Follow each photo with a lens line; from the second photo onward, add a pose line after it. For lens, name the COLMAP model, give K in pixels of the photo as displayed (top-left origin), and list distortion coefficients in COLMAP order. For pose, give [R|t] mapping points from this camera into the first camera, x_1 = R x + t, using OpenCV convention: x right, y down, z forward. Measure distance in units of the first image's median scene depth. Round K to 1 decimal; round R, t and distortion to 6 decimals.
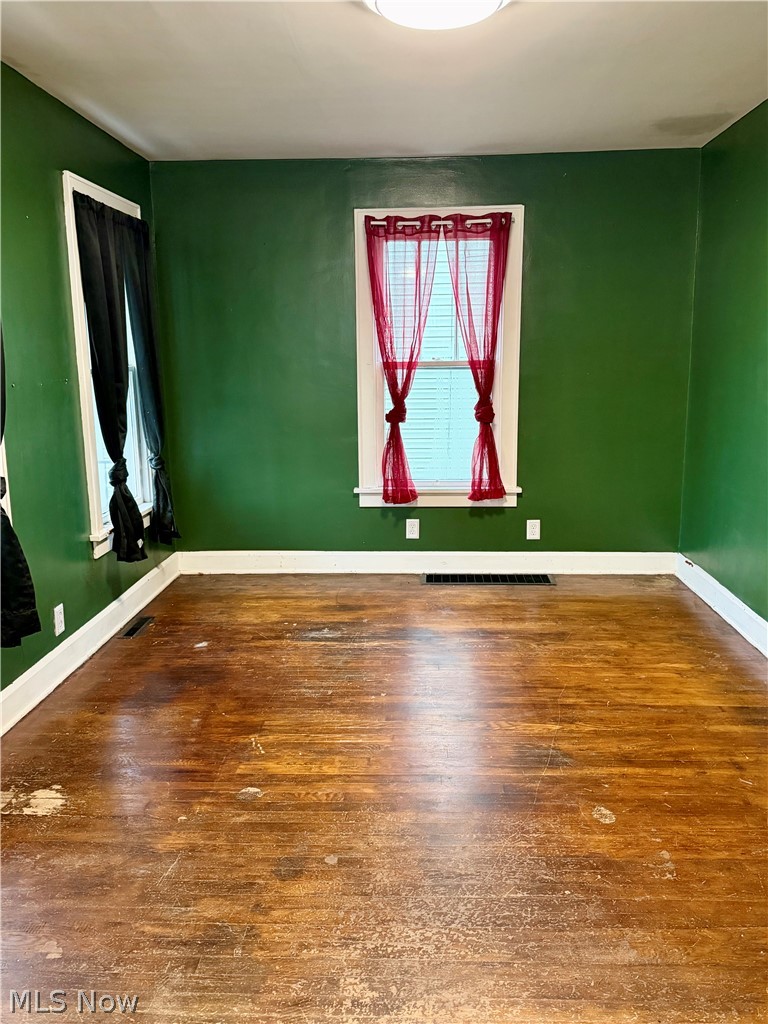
lens RADIAL K [[835.4, 0, 384.0], [0, 835.4, 512.0], [0, 0, 1]] dist [0.175396, -0.395298]
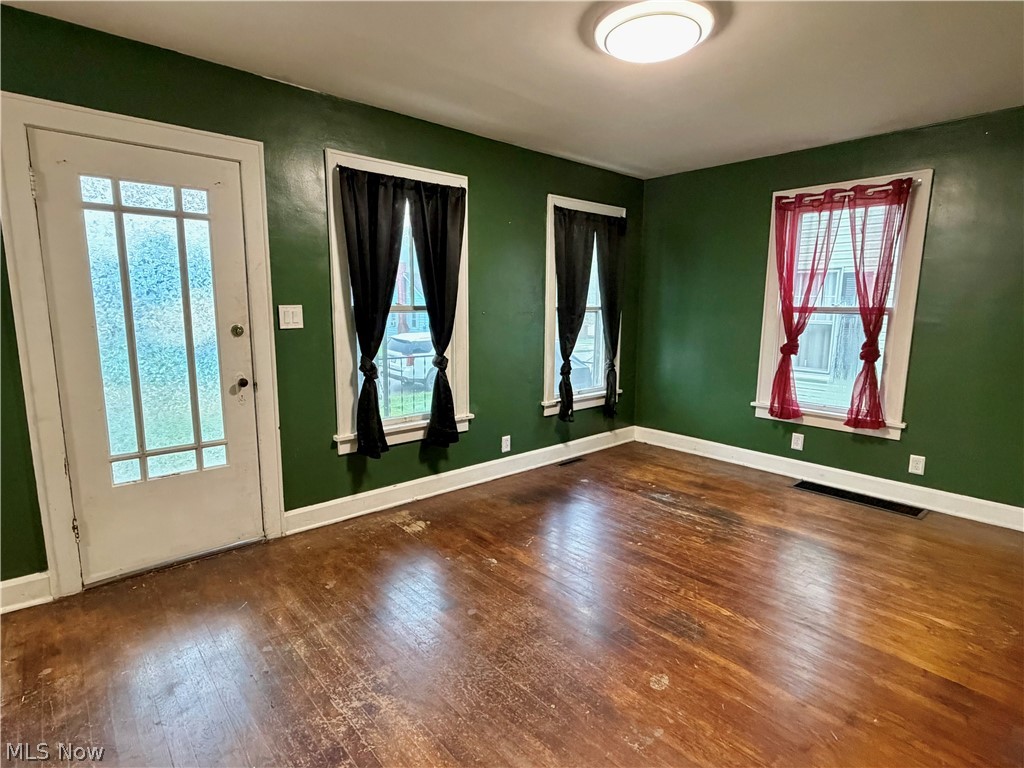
lens RADIAL K [[533.8, 0, 511.5], [0, 533.8, 384.8], [0, 0, 1]] dist [0.001260, -0.000947]
pose [[0.689517, 0.124950, -0.713410, 0.312263], [-0.149185, 0.988386, 0.028921, -0.023810], [0.708739, 0.086488, 0.700150, 0.153699]]
